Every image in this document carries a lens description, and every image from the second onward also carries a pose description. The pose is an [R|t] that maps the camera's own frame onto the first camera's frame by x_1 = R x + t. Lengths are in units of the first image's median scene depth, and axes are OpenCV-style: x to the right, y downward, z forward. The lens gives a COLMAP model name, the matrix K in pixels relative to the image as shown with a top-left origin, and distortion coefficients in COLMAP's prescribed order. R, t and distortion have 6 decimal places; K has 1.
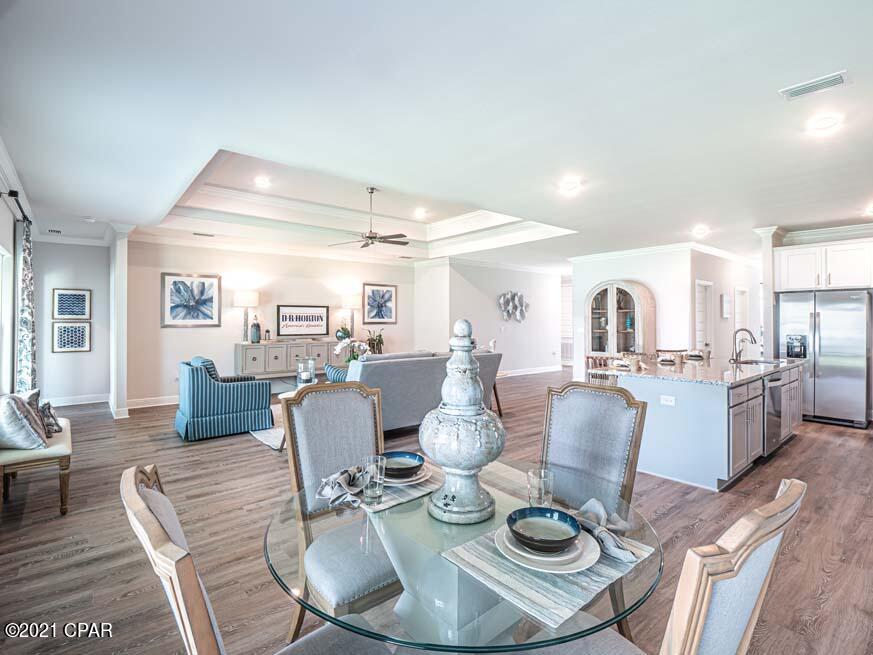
lens RADIAL K [[433.0, 0, 439.6], [0, 433.0, 316.8], [0, 0, 1]] dist [-0.016124, 0.000001]
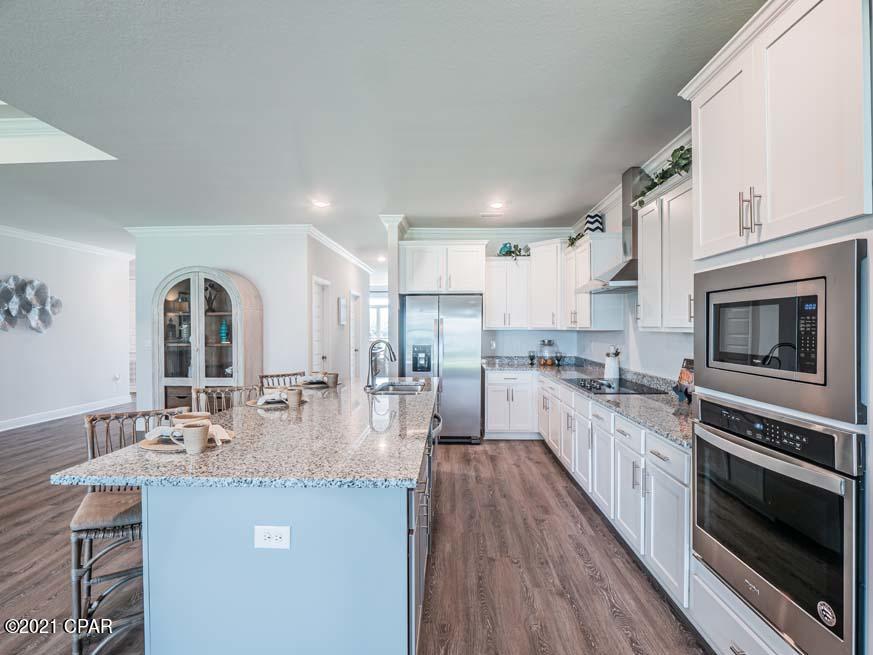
lens RADIAL K [[428.8, 0, 438.2], [0, 428.8, 328.9], [0, 0, 1]] dist [-0.017303, -0.000175]
pose [[0.667774, -0.003170, 0.744357, 0.169491], [-0.004713, 0.999953, 0.008486, 0.002386], [-0.744349, -0.009175, 0.667728, 0.312316]]
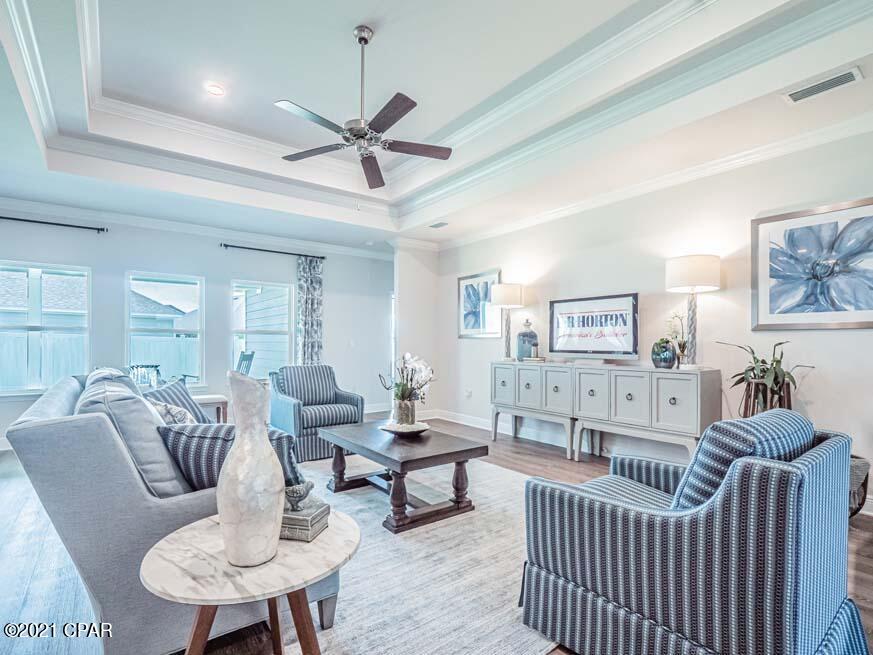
lens RADIAL K [[428.8, 0, 438.2], [0, 428.8, 328.9], [0, 0, 1]] dist [-0.017303, -0.000175]
pose [[-0.048665, -0.019578, -0.998623, 0.243059], [0.021171, 0.999563, -0.020628, 0.021724], [0.998591, -0.022146, -0.048229, 0.899343]]
